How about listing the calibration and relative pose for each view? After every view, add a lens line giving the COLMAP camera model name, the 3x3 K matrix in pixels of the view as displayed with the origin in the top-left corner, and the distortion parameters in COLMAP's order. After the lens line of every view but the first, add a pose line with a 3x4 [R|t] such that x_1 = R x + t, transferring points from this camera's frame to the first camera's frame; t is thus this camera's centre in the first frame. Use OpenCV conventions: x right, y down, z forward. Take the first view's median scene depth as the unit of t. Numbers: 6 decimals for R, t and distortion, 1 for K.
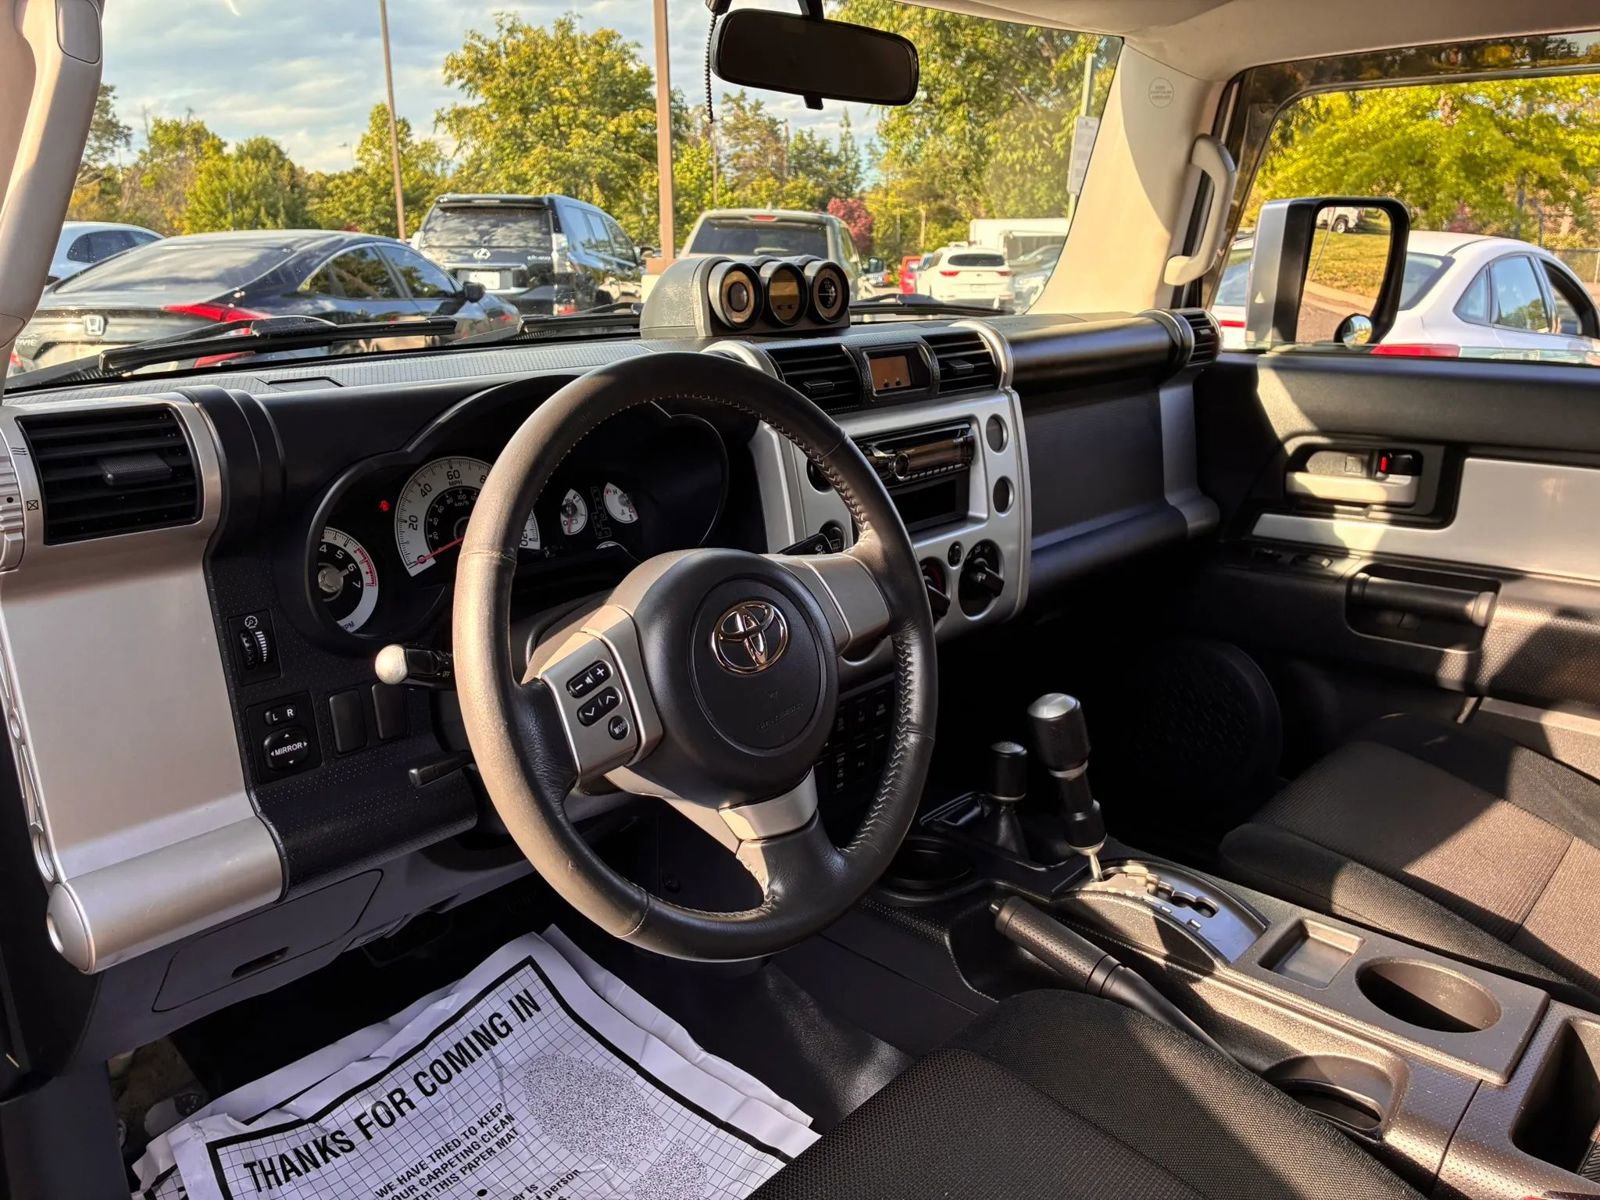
lens RADIAL K [[1204.7, 0, 786.8], [0, 1204.7, 590.0], [0, 0, 1]] dist [0.055660, -0.072630]
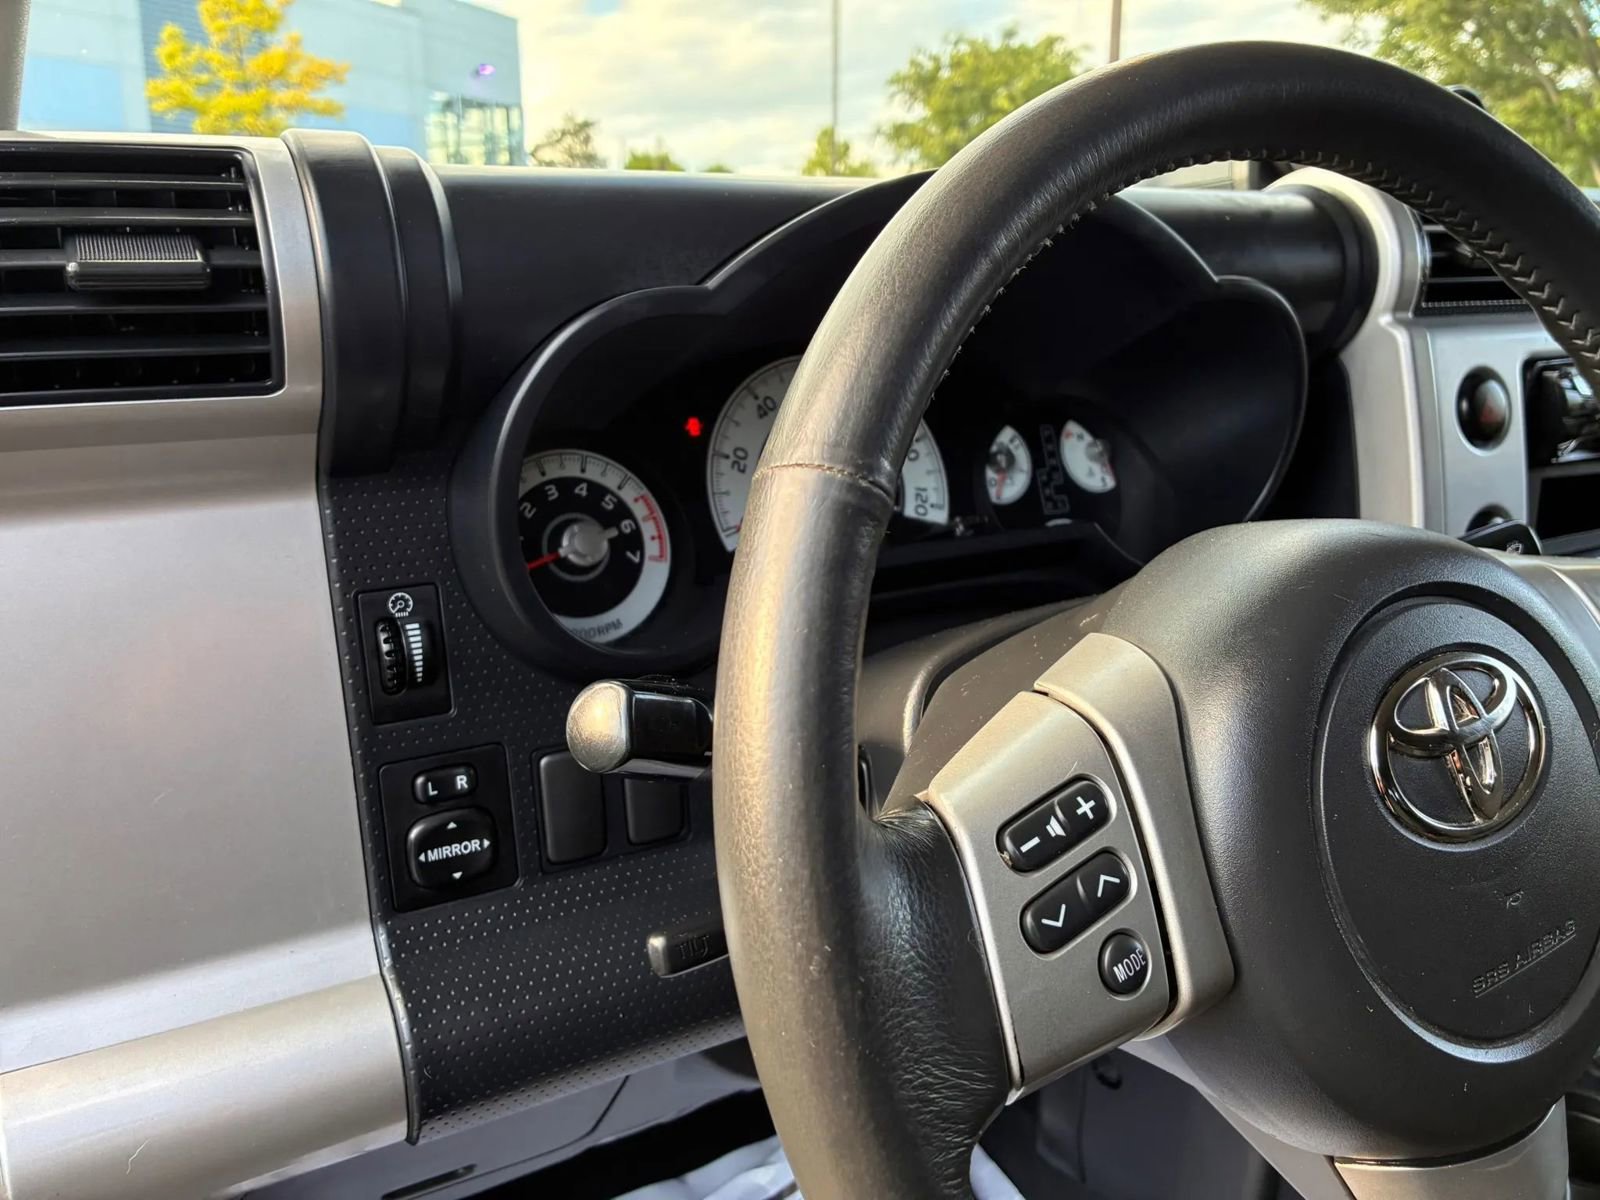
lens RADIAL K [[1204.7, 0, 797.2], [0, 1204.7, 592.6], [0, 0, 1]] dist [0.055660, -0.072630]
pose [[0.947181, 0.077184, -0.311274, -0.115858], [-0.081160, 0.996701, 0.000179, 0.007094], [0.310261, 0.025093, 0.950320, 0.552555]]
